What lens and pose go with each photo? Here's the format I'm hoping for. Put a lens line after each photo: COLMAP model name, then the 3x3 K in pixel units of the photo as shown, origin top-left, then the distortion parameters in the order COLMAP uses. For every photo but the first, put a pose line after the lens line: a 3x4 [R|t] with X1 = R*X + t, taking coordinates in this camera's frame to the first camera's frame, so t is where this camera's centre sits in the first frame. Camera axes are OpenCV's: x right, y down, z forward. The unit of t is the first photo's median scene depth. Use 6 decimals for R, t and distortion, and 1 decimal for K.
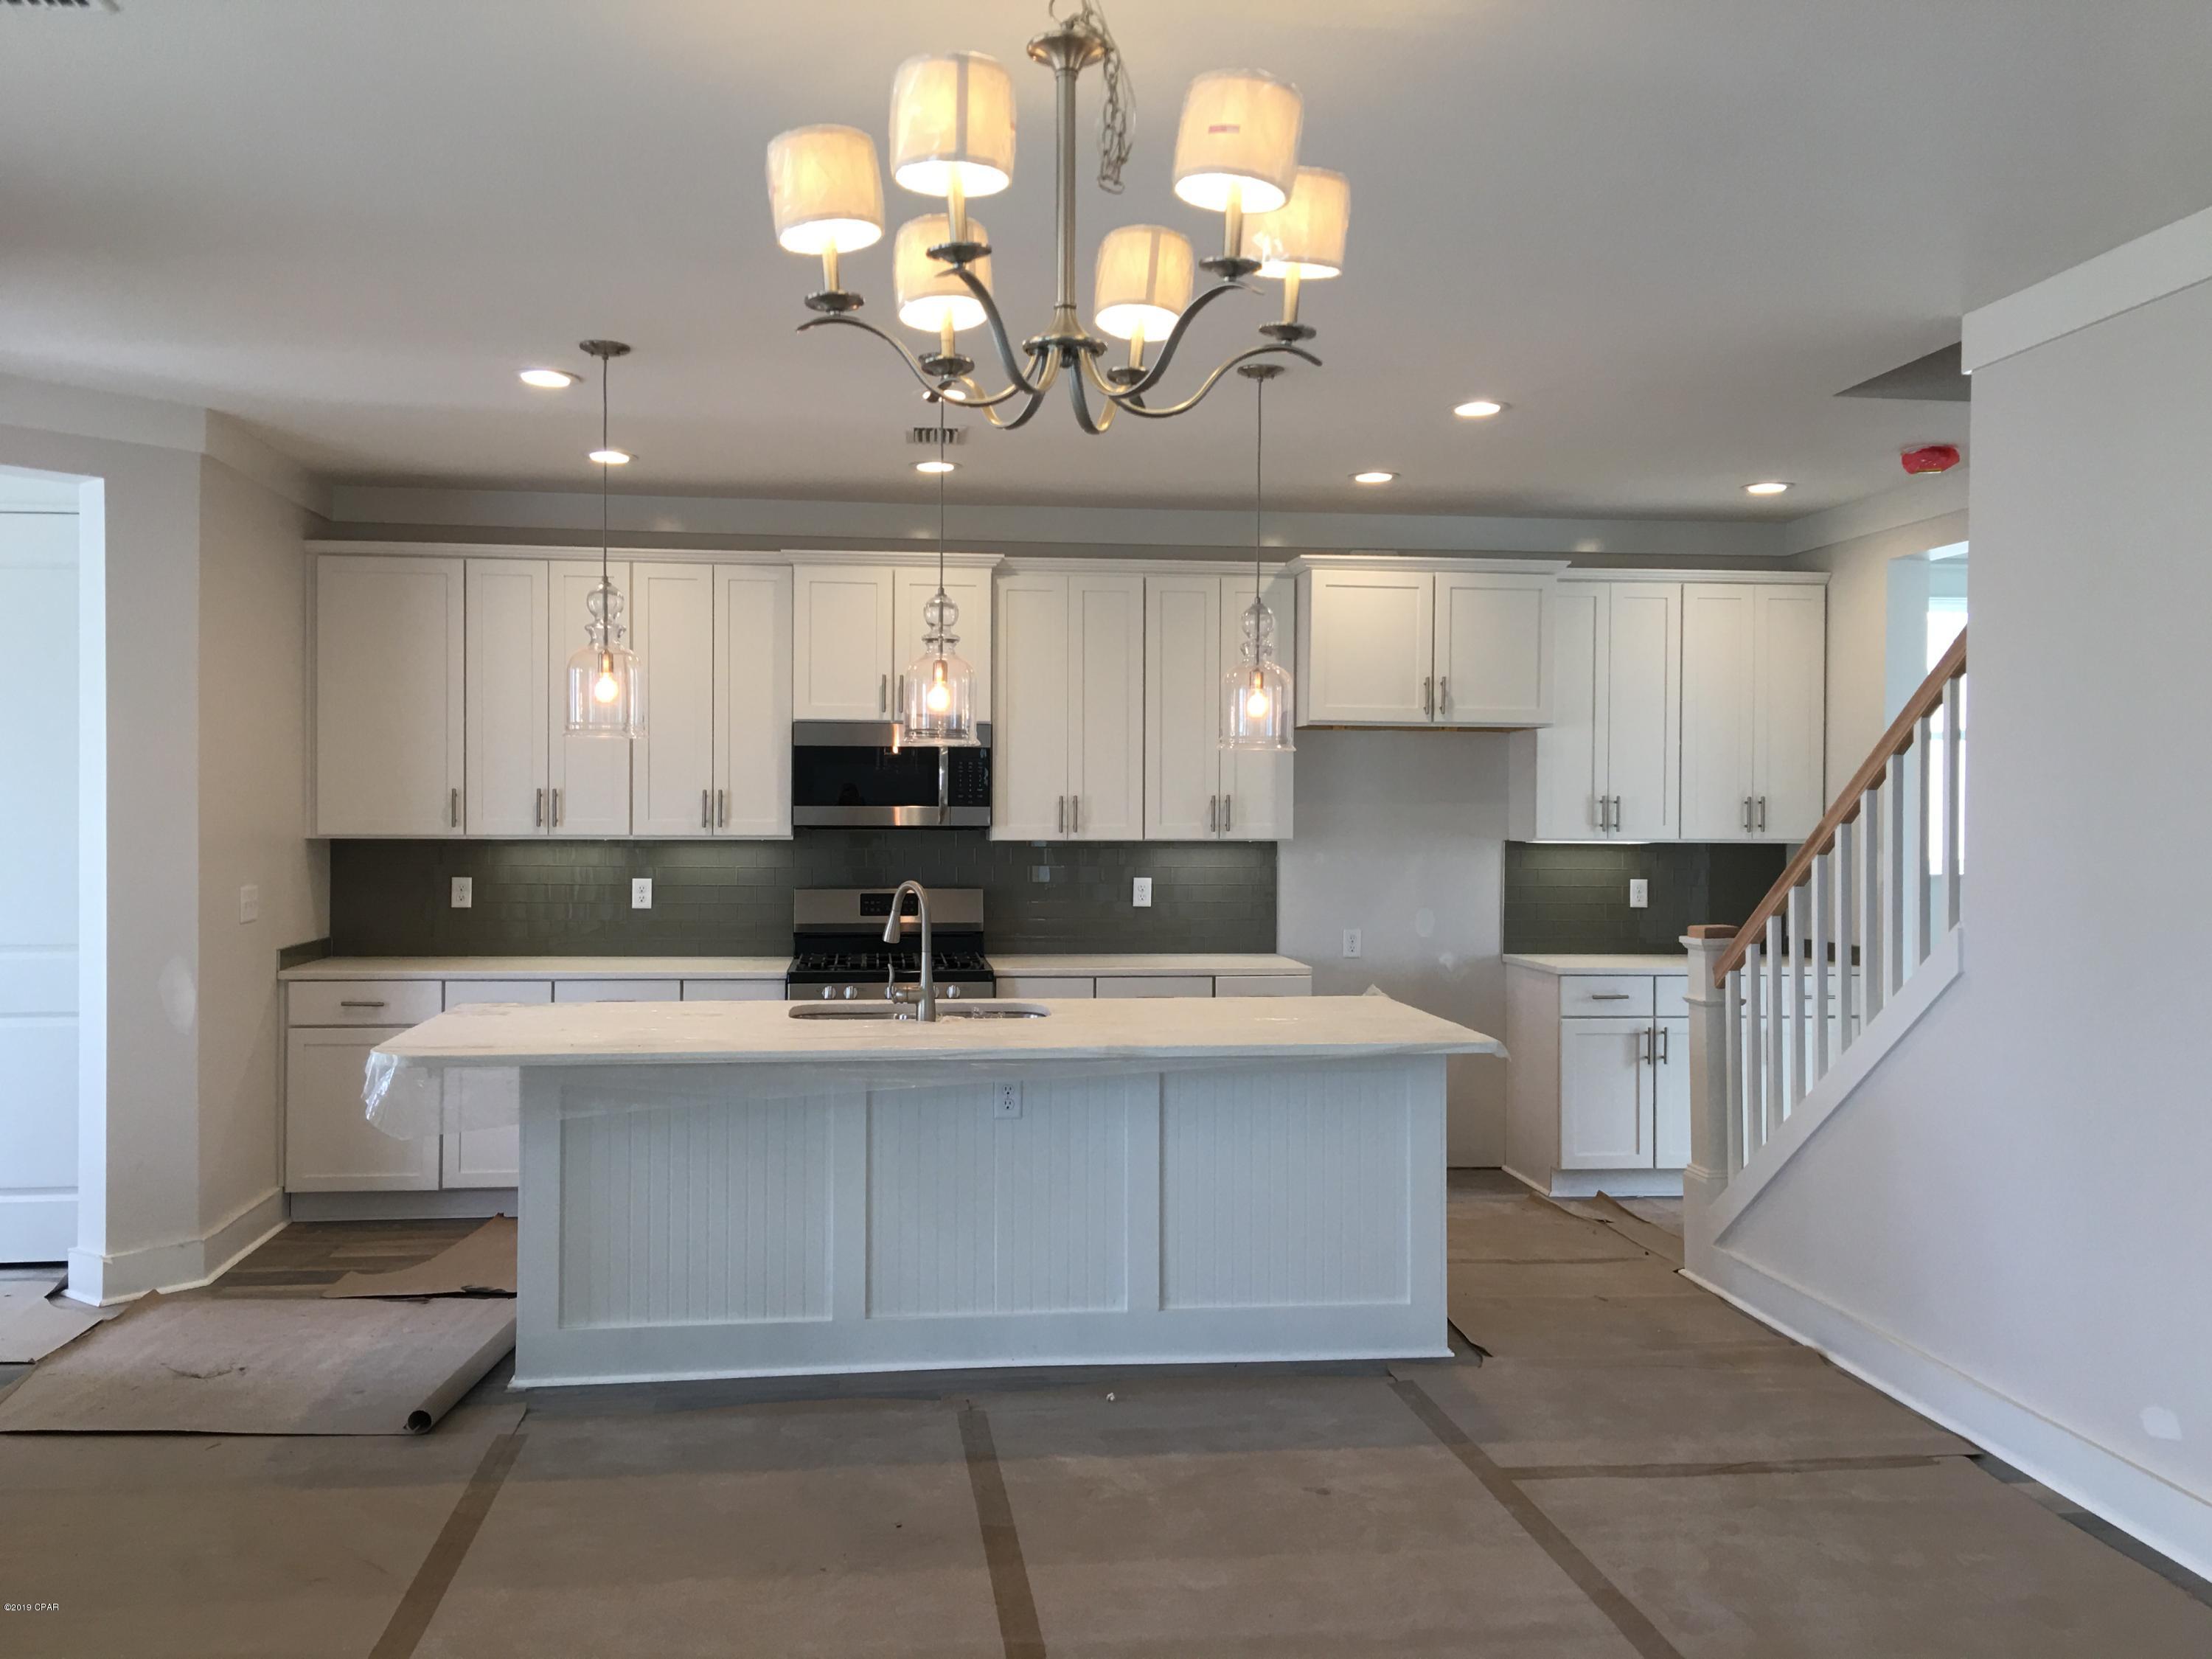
lens RADIAL K [[1885.3, 0, 1104.8], [0, 1885.3, 821.8], [0, 0, 1]] dist [0.036594, -0.017914]
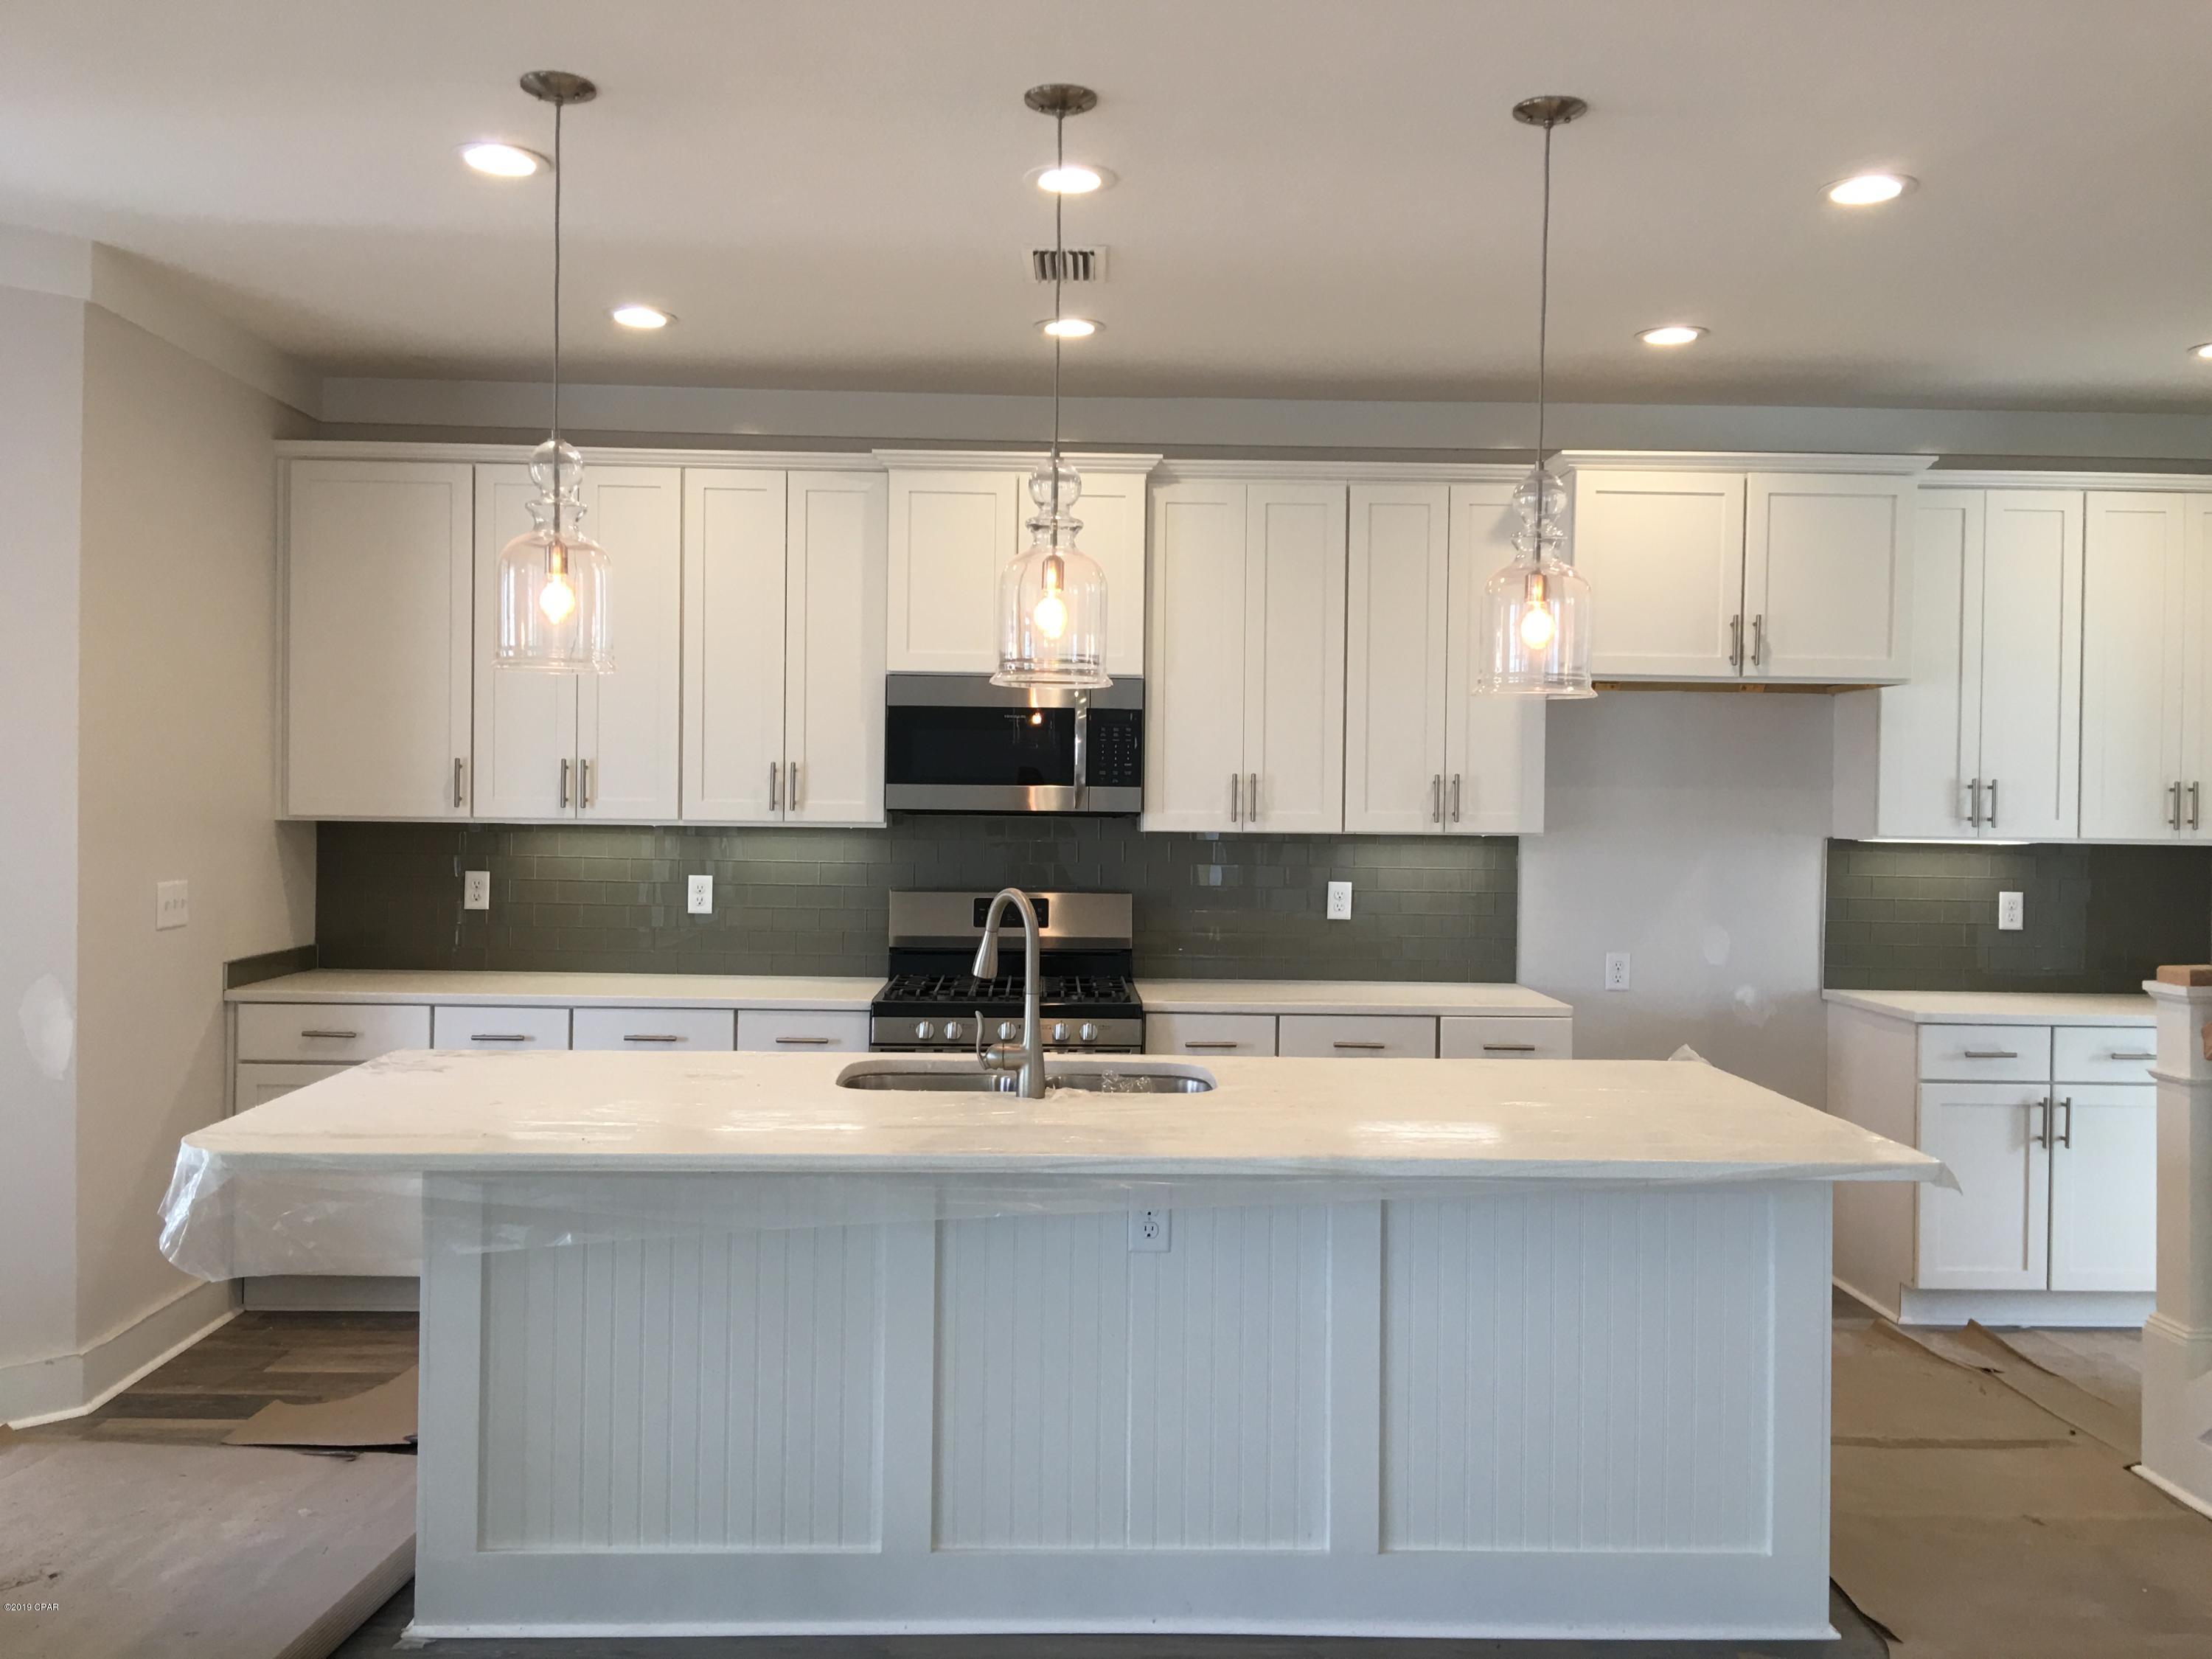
lens RADIAL K [[1885.3, 0, 1100.3], [0, 1885.3, 826.9], [0, 0, 1]] dist [0.036594, -0.017914]
pose [[0.995511, 0.009508, -0.094167, -0.005801], [-0.008910, 0.999937, 0.006777, 0.003396], [0.094225, -0.005908, 0.995533, 0.257410]]
